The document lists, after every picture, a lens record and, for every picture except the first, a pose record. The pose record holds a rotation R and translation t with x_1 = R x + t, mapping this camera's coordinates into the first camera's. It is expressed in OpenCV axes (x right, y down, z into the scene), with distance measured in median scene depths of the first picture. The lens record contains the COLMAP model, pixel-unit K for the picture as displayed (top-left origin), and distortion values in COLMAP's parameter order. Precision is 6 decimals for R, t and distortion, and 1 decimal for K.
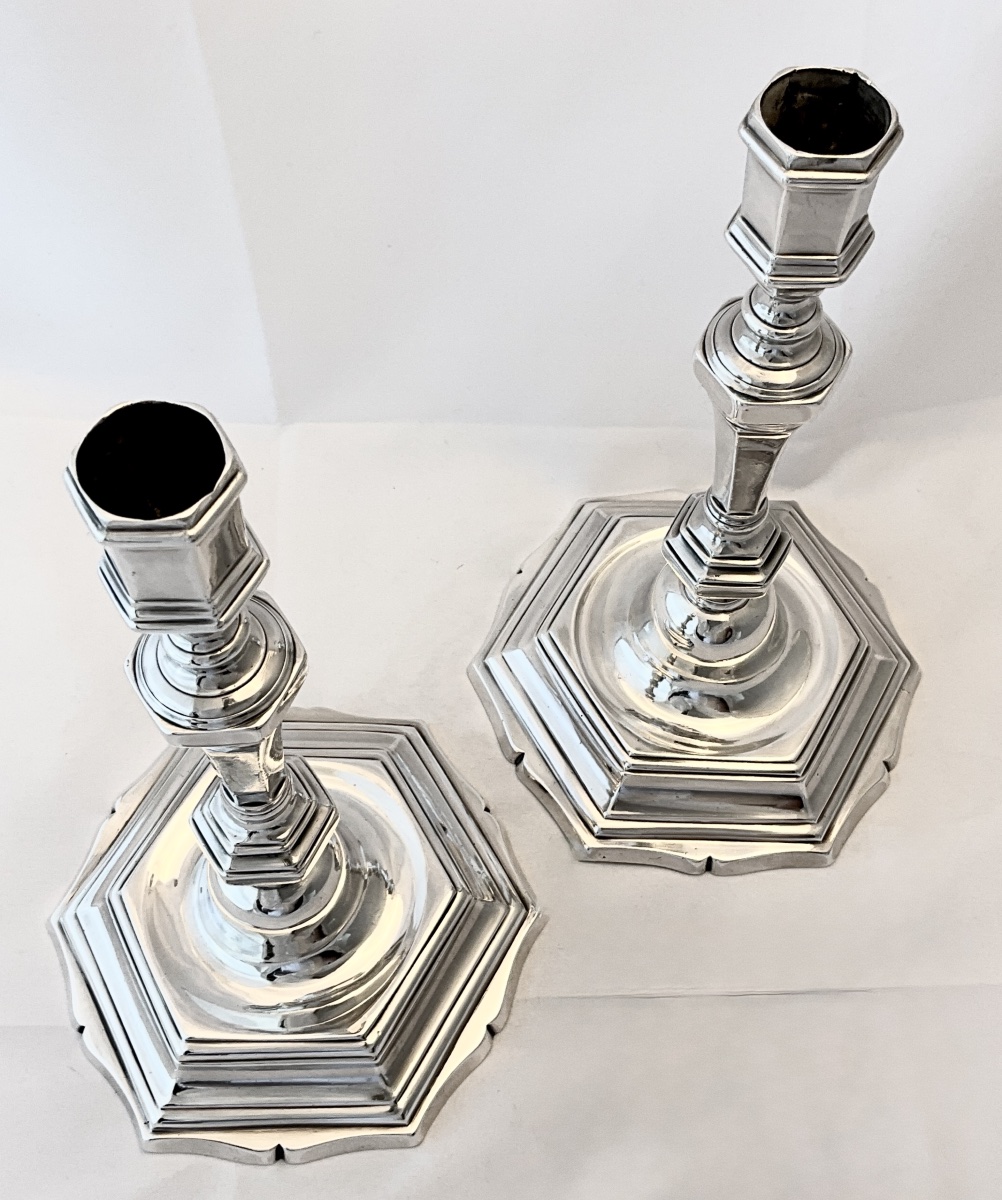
lens RADIAL K [[1579.4, 0, 501.0], [0, 1579.4, 607.7], [0, 0, 1]] dist [0.057309, 0.000000]
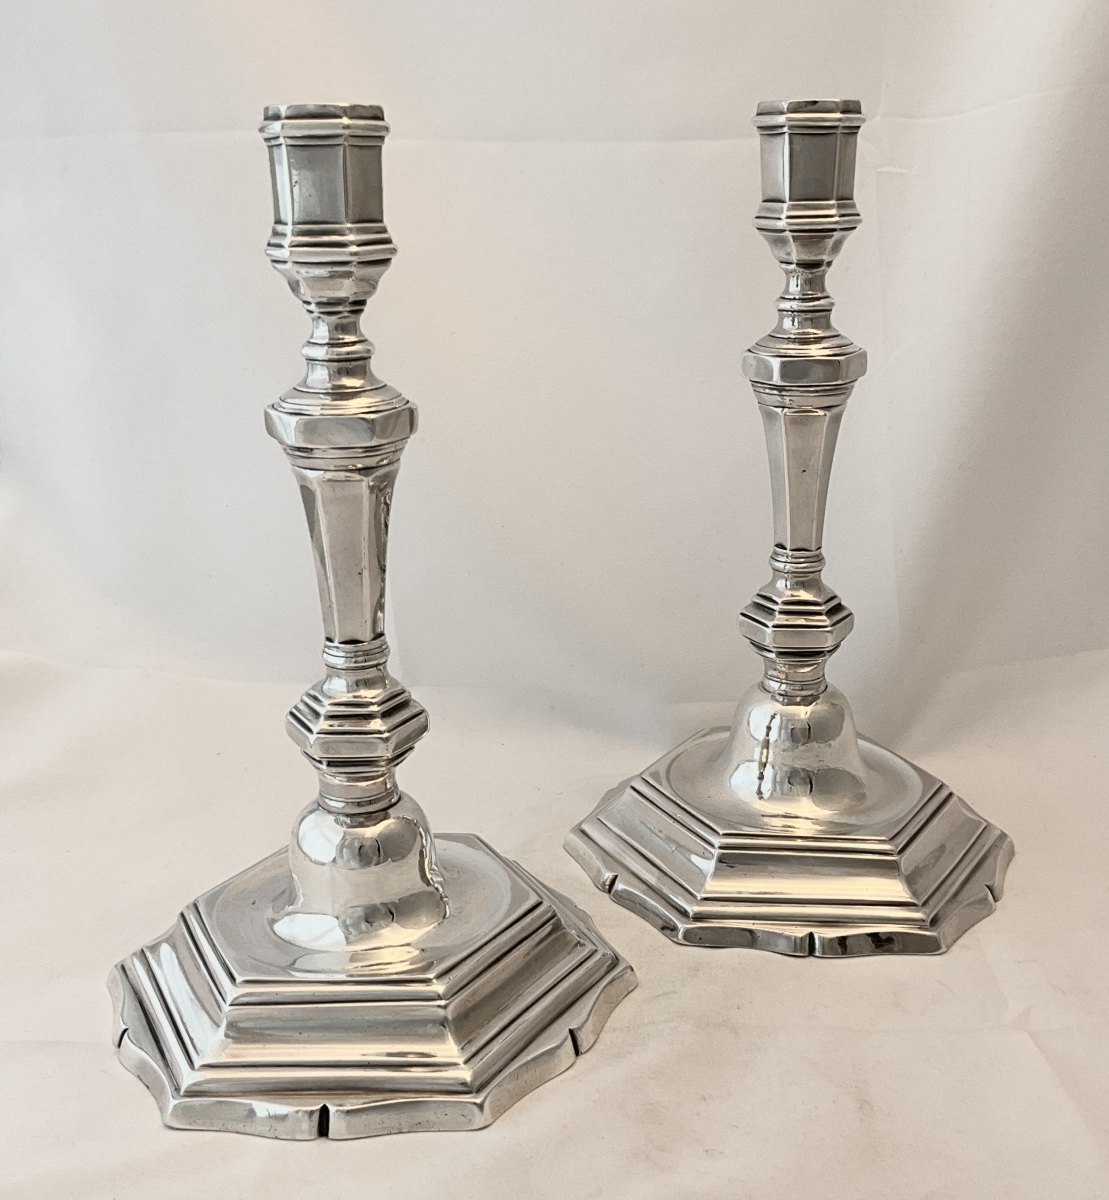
lens RADIAL K [[1500.7, 0, 567.3], [0, 1500.7, 597.4], [0, 0, 1]] dist [0.098965, 0.000000]
pose [[0.999000, -0.004463, -0.044496, 0.029346], [-0.027468, 0.723948, -0.689307, 0.695338], [0.035289, 0.689840, 0.723101, 0.216970]]
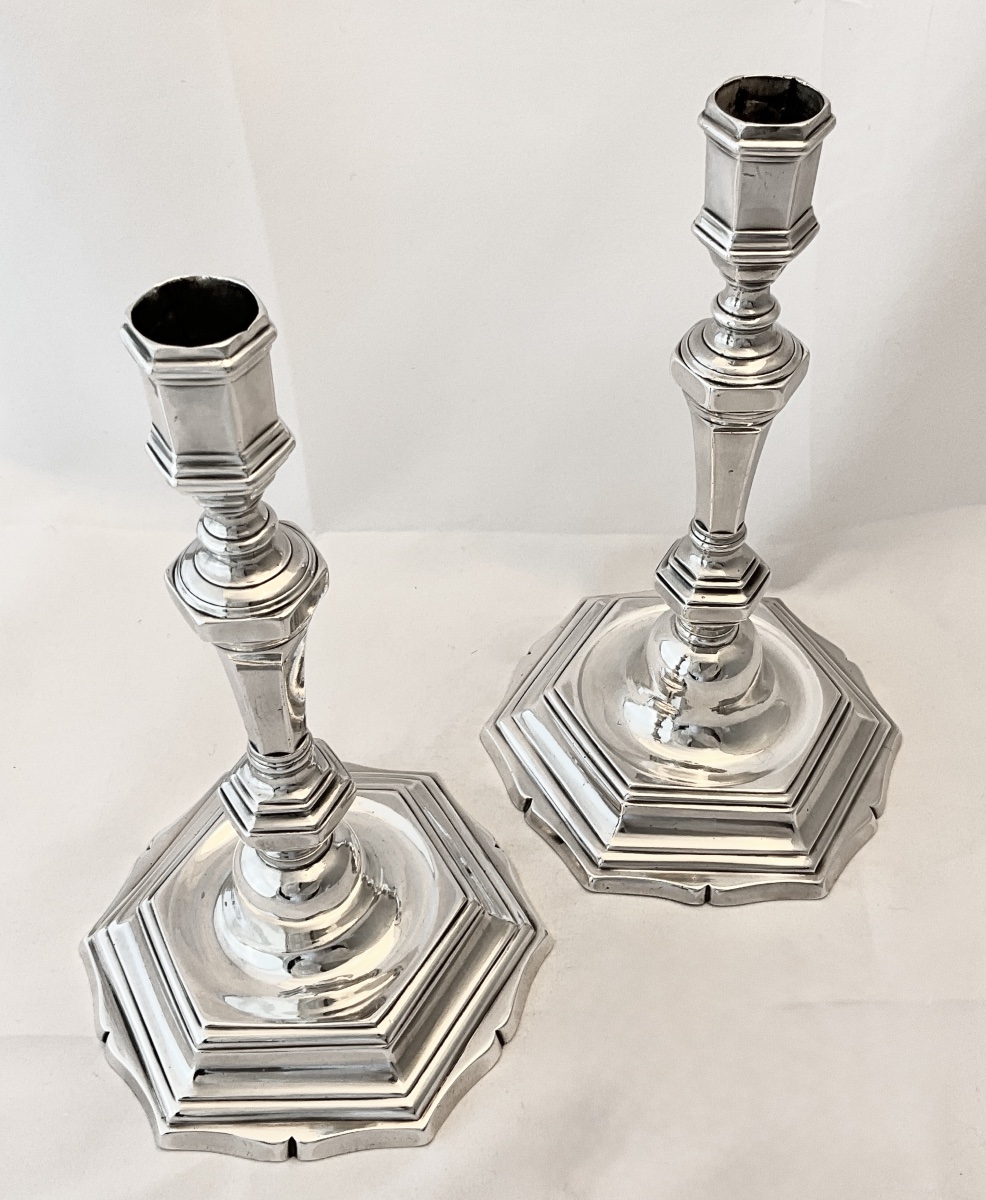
lens RADIAL K [[1478.0, 0, 497.4], [0, 1478.0, 637.9], [0, 0, 1]] dist [0.060028, 0.000000]
pose [[0.999759, -0.006209, -0.021058, 0.014382], [0.001049, 0.971587, -0.236682, 0.249874], [0.021929, 0.236603, 0.971359, -0.001025]]
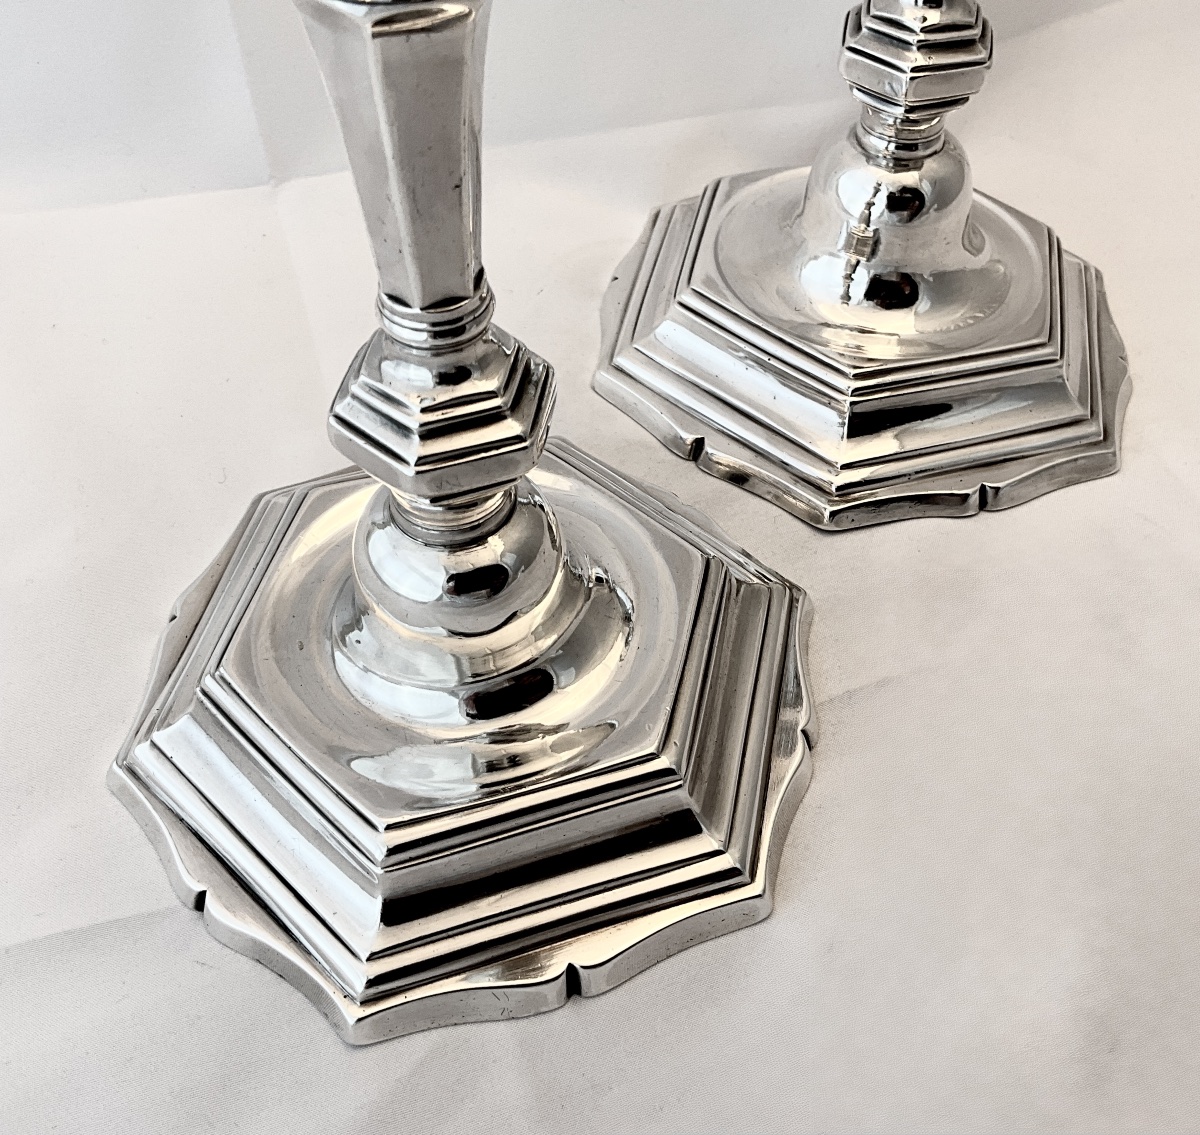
lens RADIAL K [[1293.5, 0, 604.9], [0, 1293.5, 558.4], [0, 0, 1]] dist [0.069020, 0.000000]
pose [[0.954343, -0.222234, 0.199605, -0.190445], [0.259778, 0.947328, -0.187311, 0.283378], [-0.147464, 0.230612, 0.961807, 0.467255]]
